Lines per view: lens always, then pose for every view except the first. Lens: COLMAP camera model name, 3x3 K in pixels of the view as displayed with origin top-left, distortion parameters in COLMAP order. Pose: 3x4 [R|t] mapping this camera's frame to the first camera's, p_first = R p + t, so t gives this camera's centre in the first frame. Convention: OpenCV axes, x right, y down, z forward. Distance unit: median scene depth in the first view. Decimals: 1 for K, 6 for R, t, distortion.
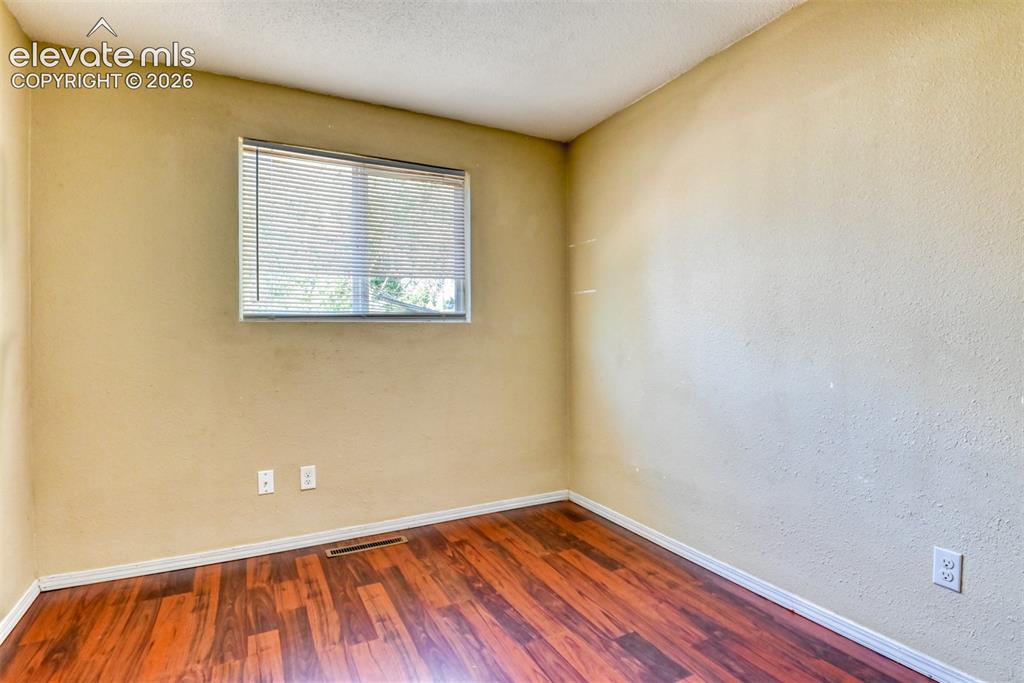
lens RADIAL K [[502.9, 0, 516.8], [0, 502.9, 337.0], [0, 0, 1]] dist [-0.024125, -0.003264]
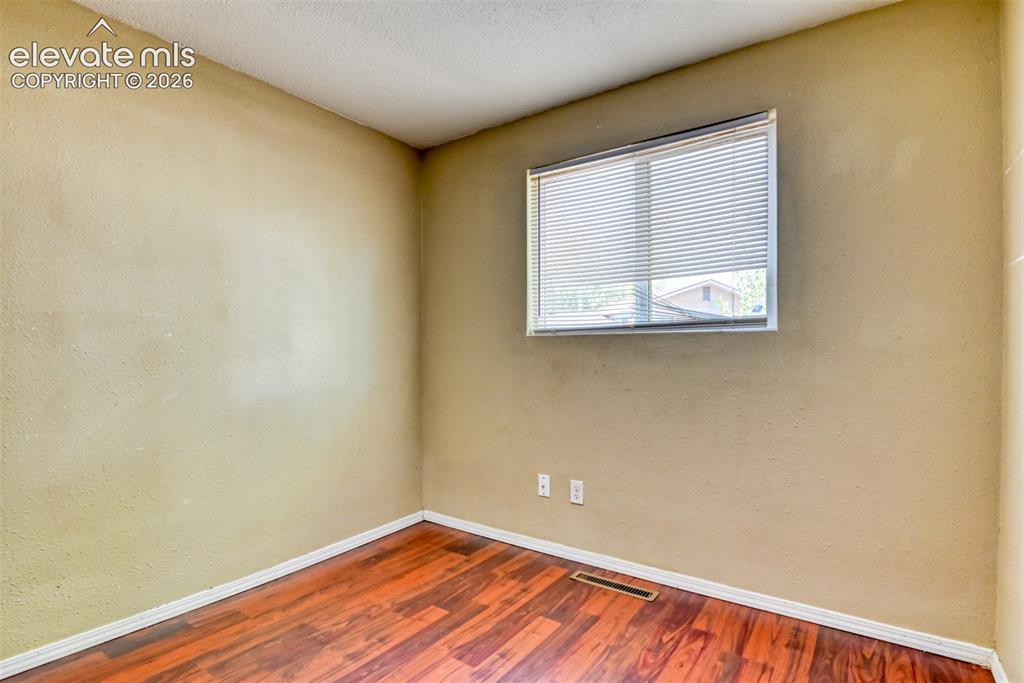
lens RADIAL K [[502.9, 0, 495.9], [0, 502.9, 354.0], [0, 0, 1]] dist [-0.024125, -0.003264]
pose [[0.443671, 0.014165, -0.896078, 0.463855], [0.002523, 0.999851, 0.017055, -0.011937], [0.896186, -0.009828, 0.443570, 0.483705]]
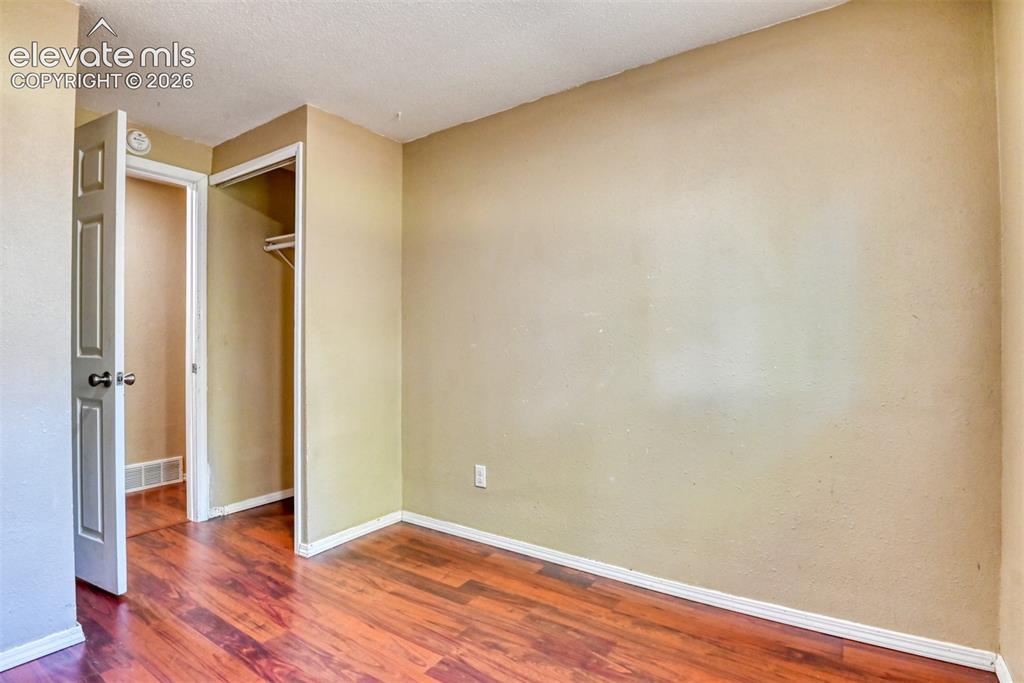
lens RADIAL K [[502.9, 0, 517.9], [0, 502.9, 342.5], [0, 0, 1]] dist [-0.024125, -0.003264]
pose [[-0.870718, 0.009231, -0.491697, 0.055175], [0.013047, 0.999905, -0.004332, -0.005318], [0.491610, -0.010187, -0.870756, 1.202486]]
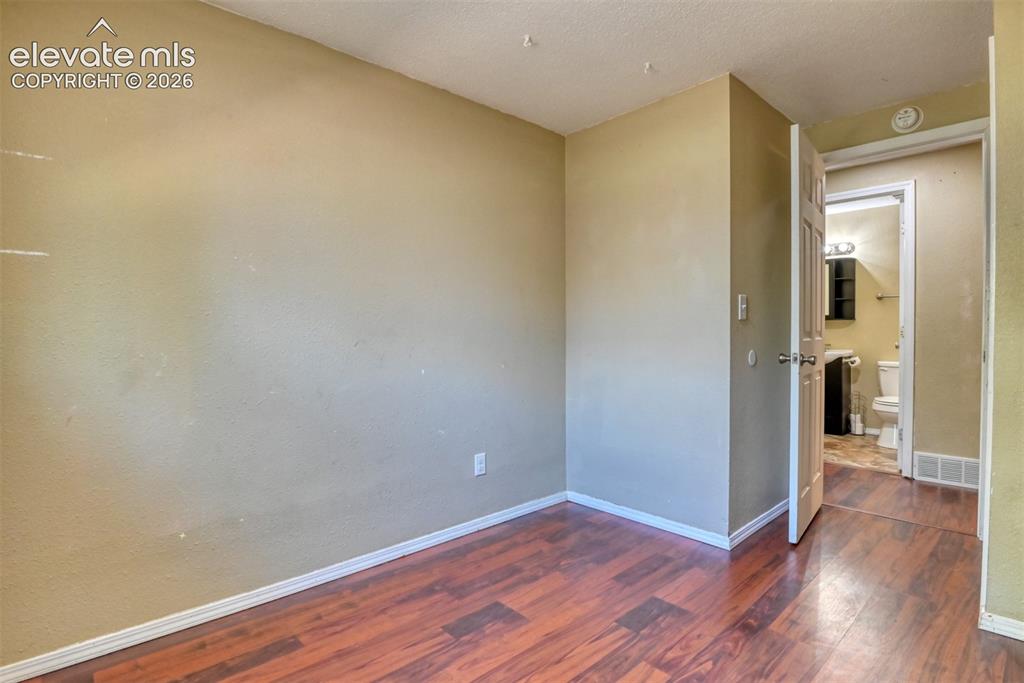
lens RADIAL K [[502.9, 0, 517.1], [0, 502.9, 342.9], [0, 0, 1]] dist [-0.024125, -0.003264]
pose [[-0.255667, -0.012783, 0.966680, -0.630365], [0.003354, 0.999895, 0.014109, -0.002809], [-0.966759, 0.006850, -0.255597, 0.894189]]
